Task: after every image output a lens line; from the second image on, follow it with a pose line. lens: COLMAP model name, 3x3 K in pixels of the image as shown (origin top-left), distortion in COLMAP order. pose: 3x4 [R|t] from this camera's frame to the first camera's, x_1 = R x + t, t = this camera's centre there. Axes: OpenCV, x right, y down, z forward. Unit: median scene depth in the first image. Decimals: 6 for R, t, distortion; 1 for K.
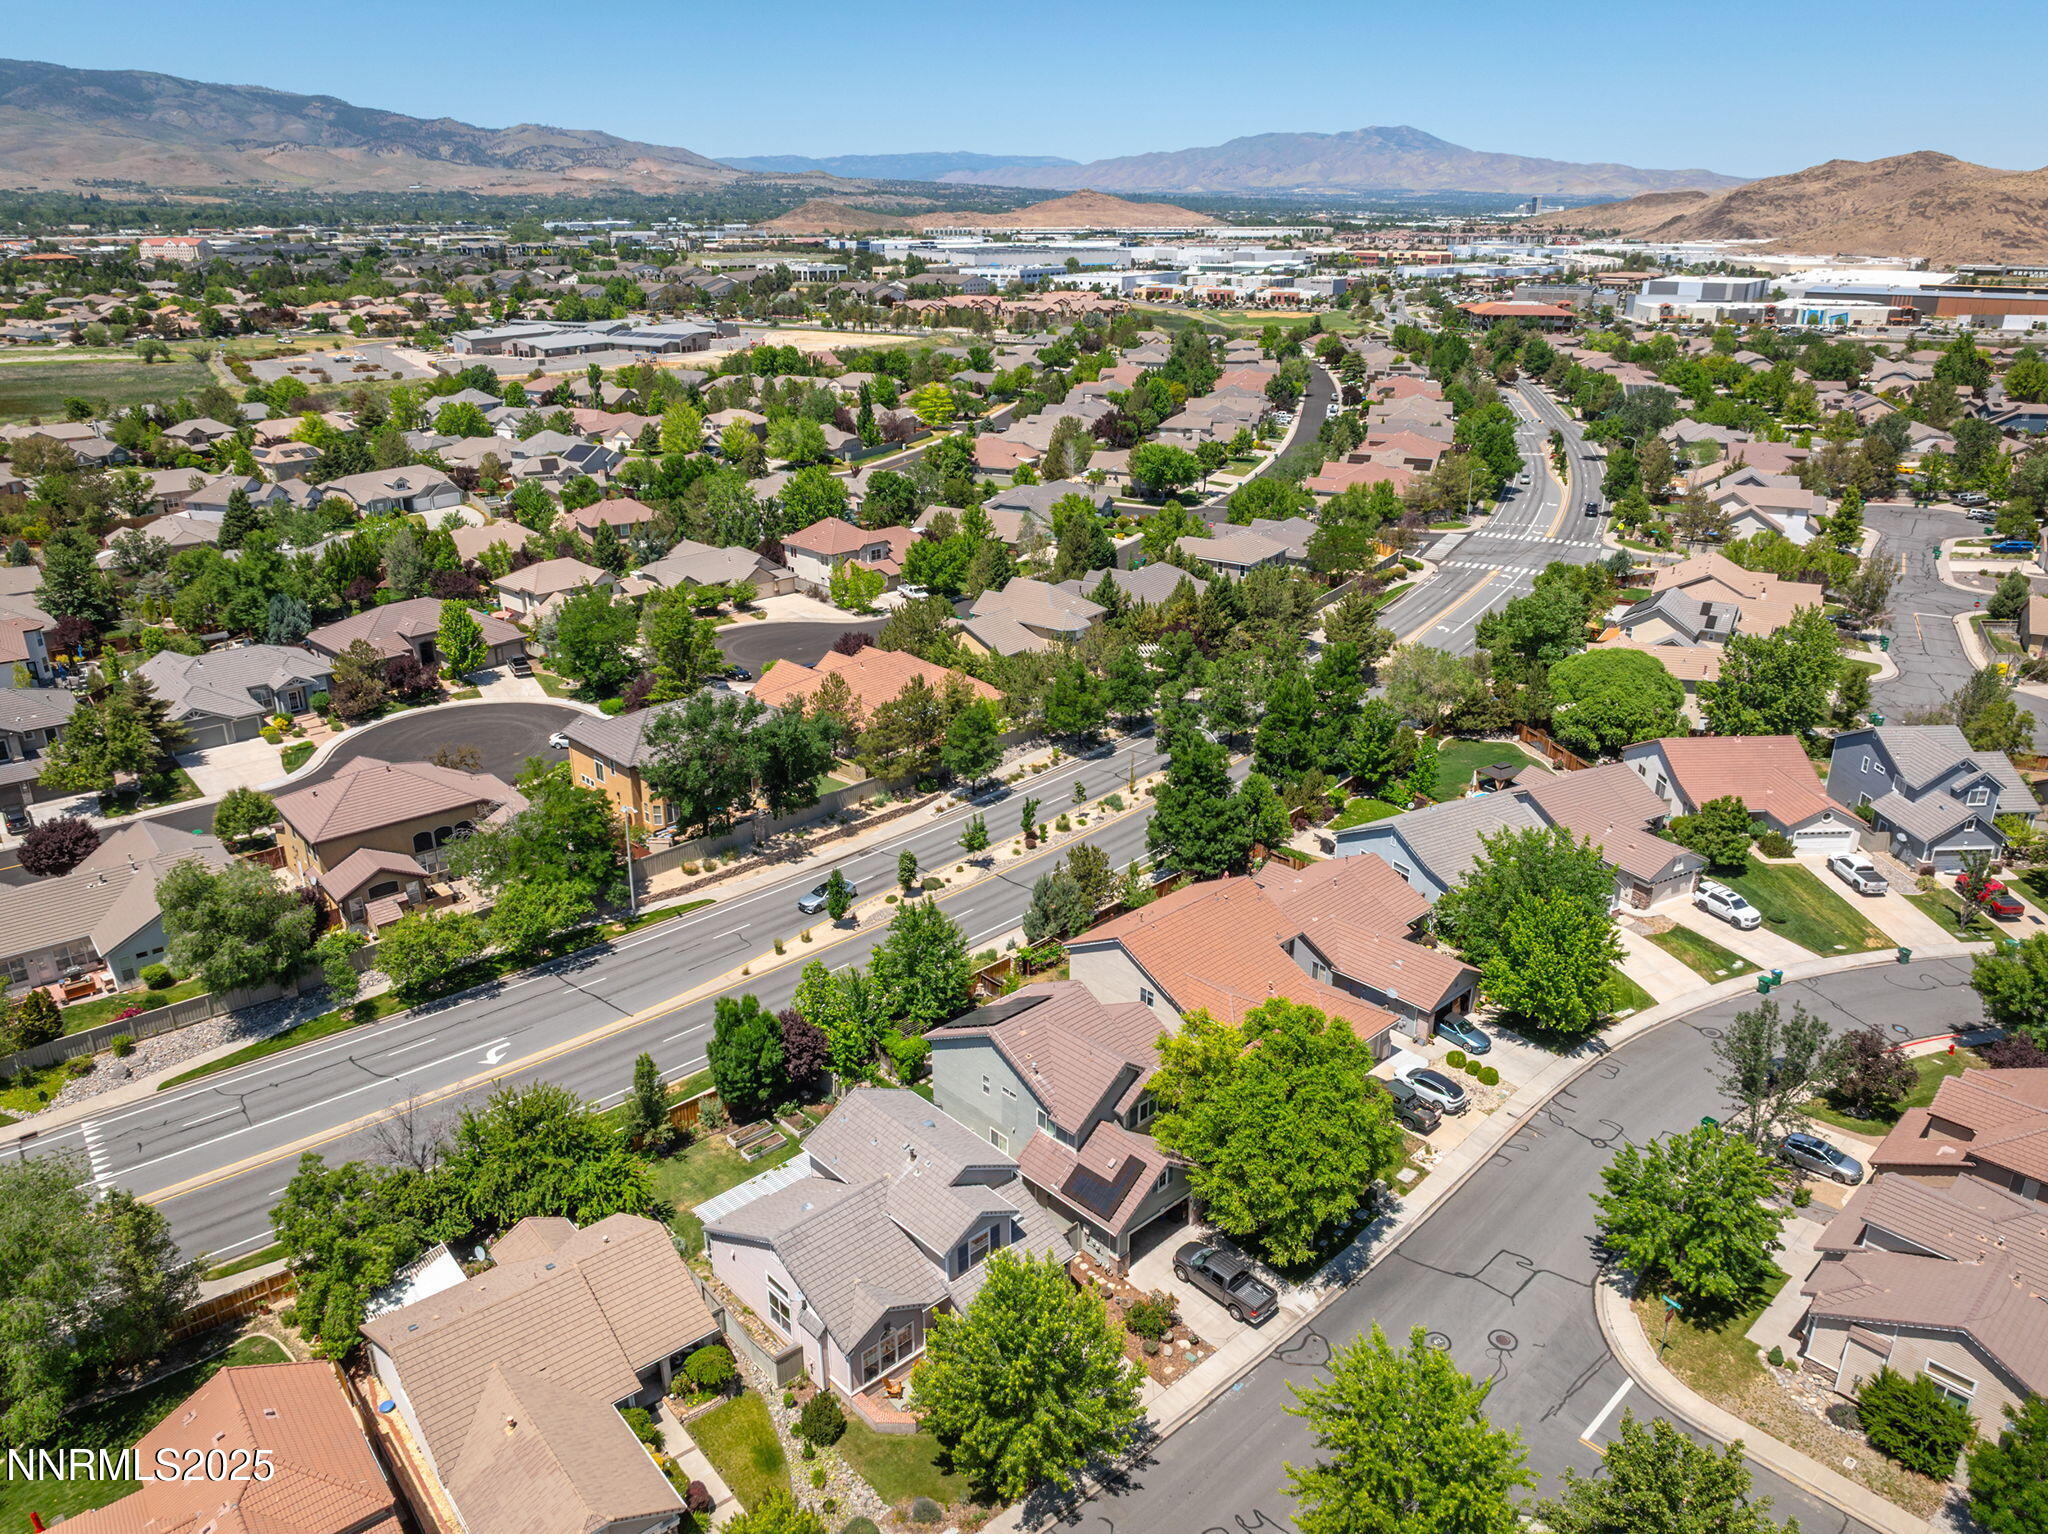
lens RADIAL K [[1439.3, 0, 1022.1], [0, 1439.3, 761.9], [0, 0, 1]] dist [-0.029364, 0.015010]
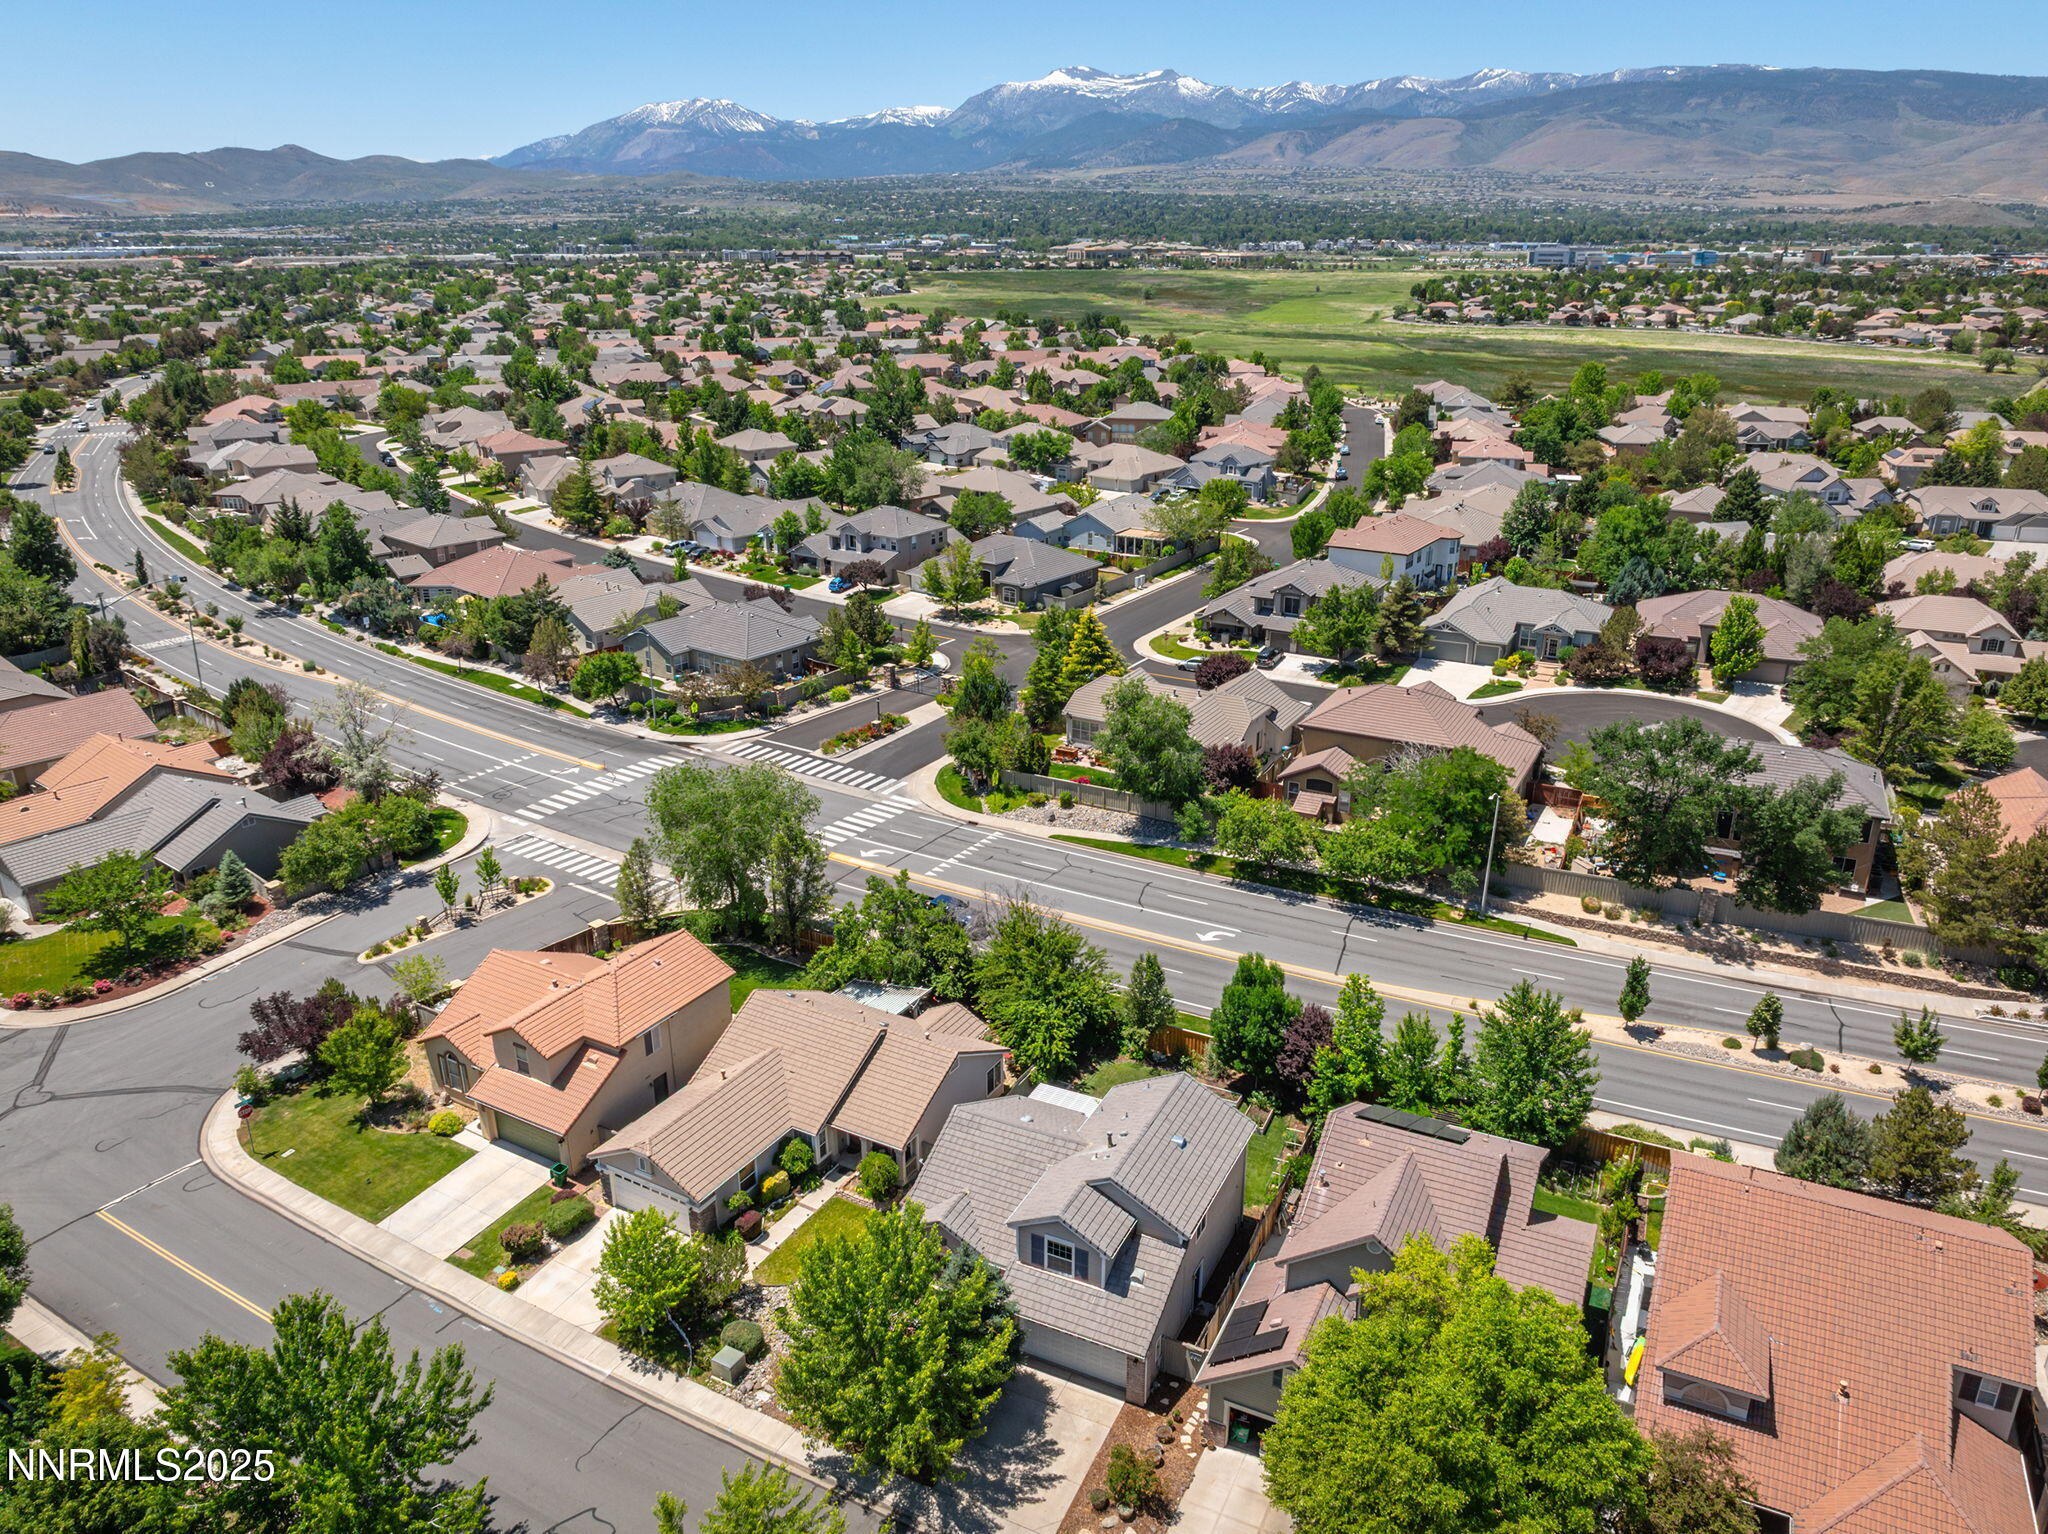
lens RADIAL K [[1439.3, 0, 1023.9], [0, 1439.3, 762.6], [0, 0, 1]] dist [-0.029364, 0.015010]
pose [[0.353867, 0.325118, -0.876970, 0.386329], [-0.336751, 0.919044, 0.204833, -0.067427], [0.872569, 0.222837, 0.434703, 0.325308]]
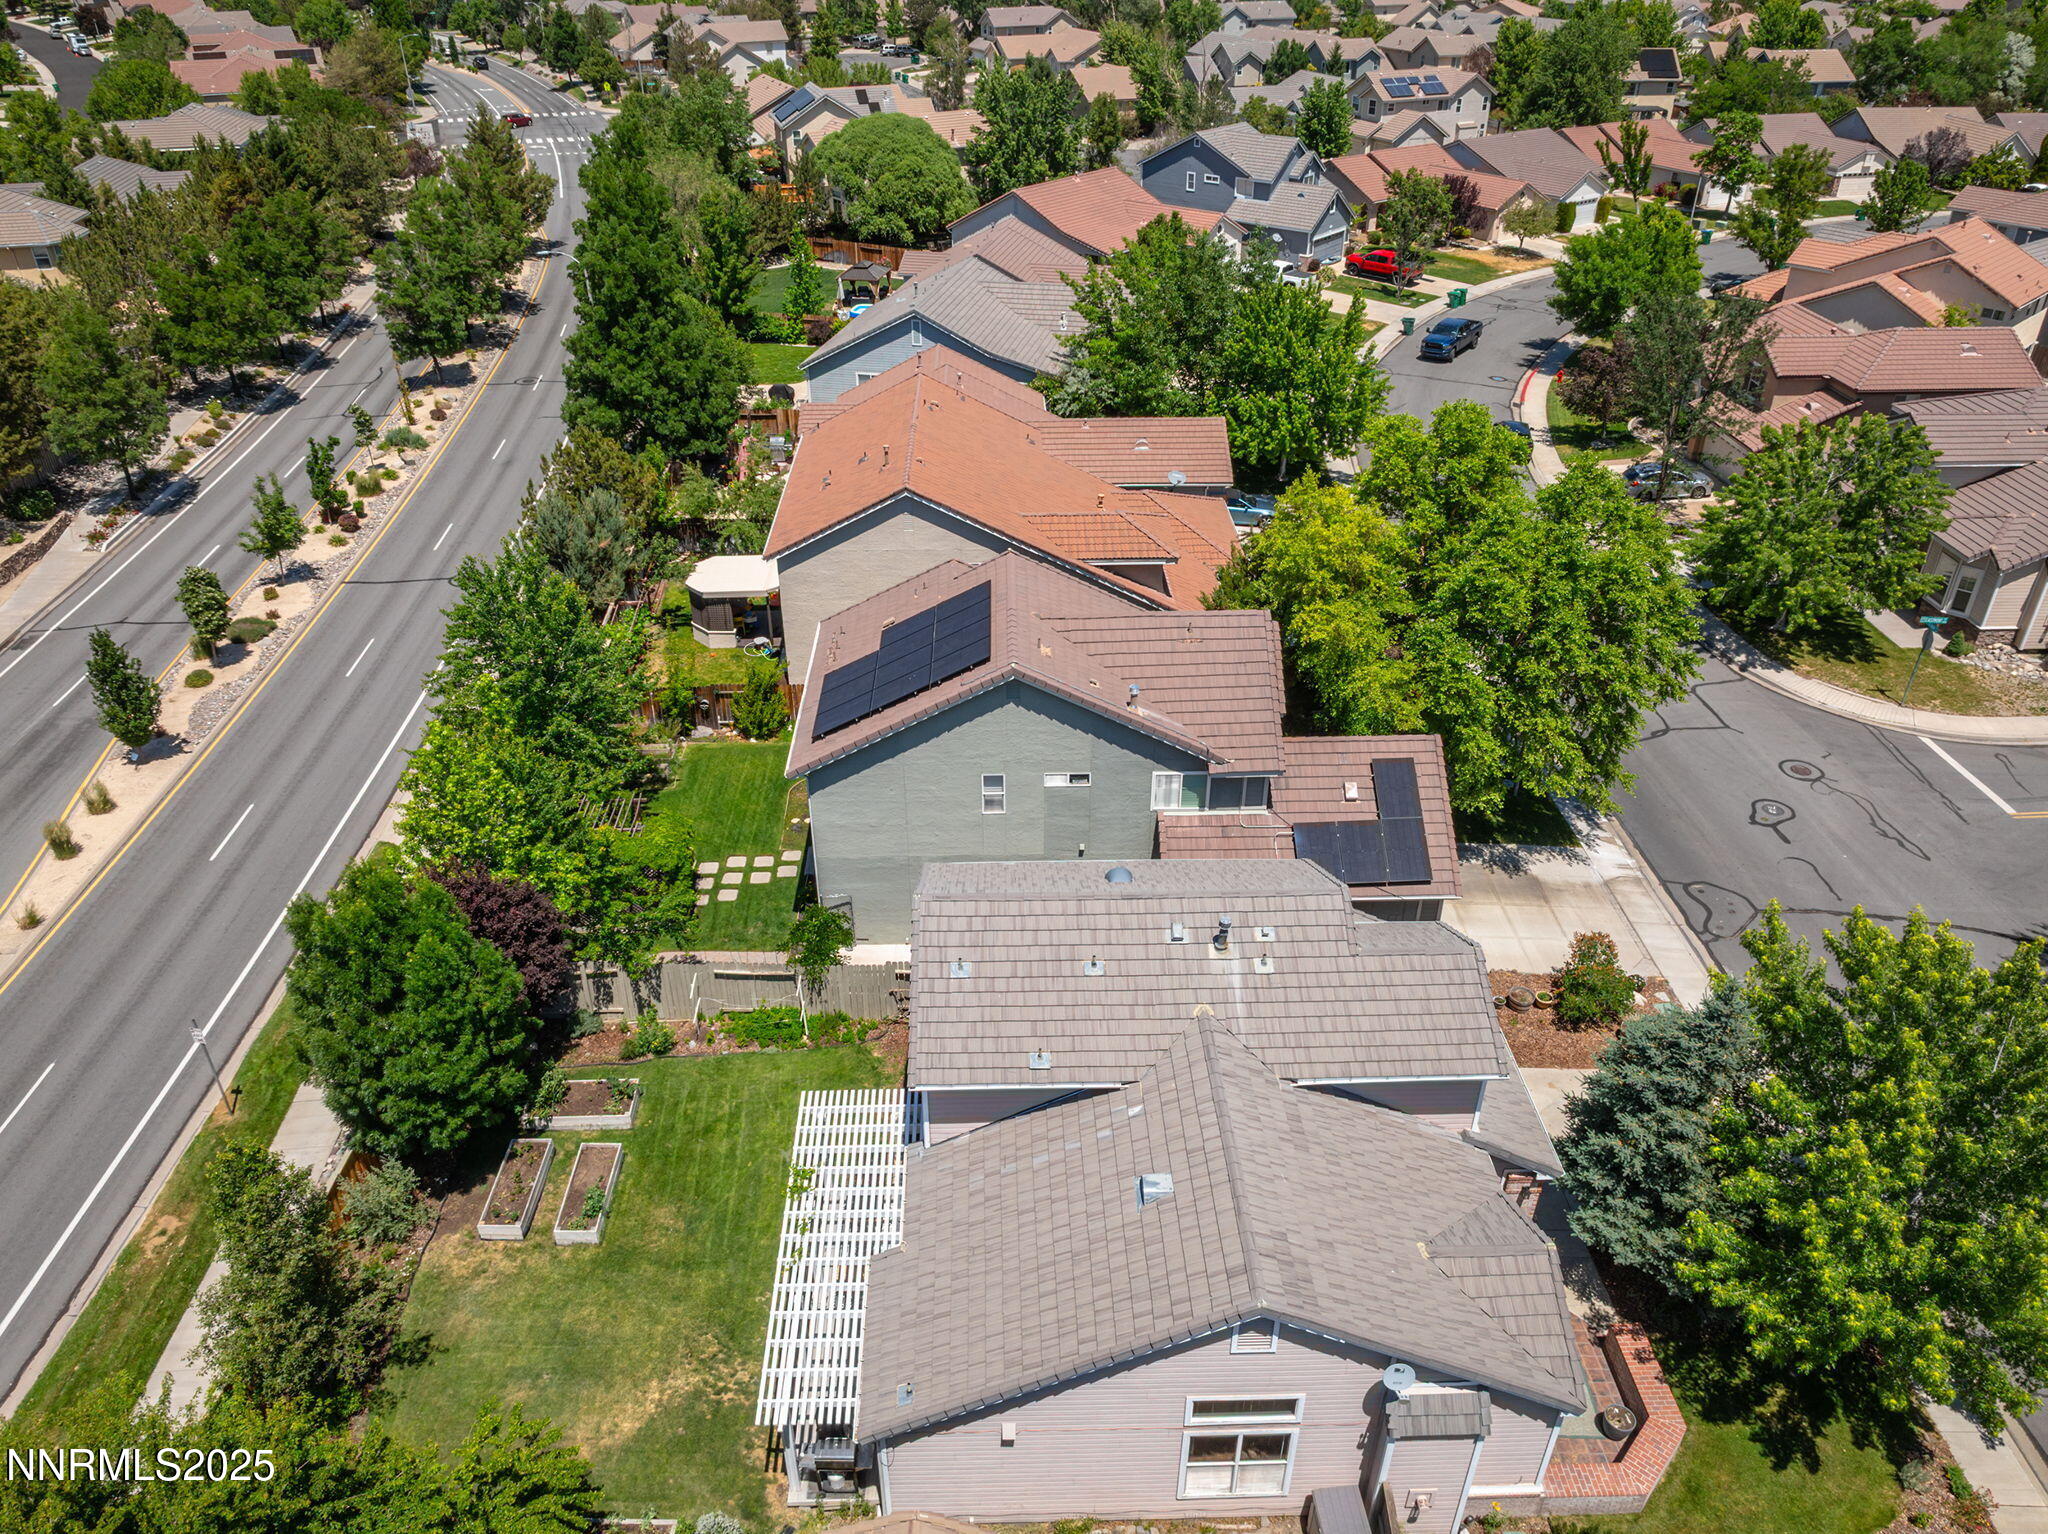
lens RADIAL K [[1439.3, 0, 1024.2], [0, 1439.3, 767.4], [0, 0, 1]] dist [-0.029364, 0.015010]
pose [[0.664322, -0.393851, 0.635262, -0.222787], [0.272188, 0.919026, 0.285140, 0.062634], [-0.696125, -0.016514, 0.717731, 0.474103]]
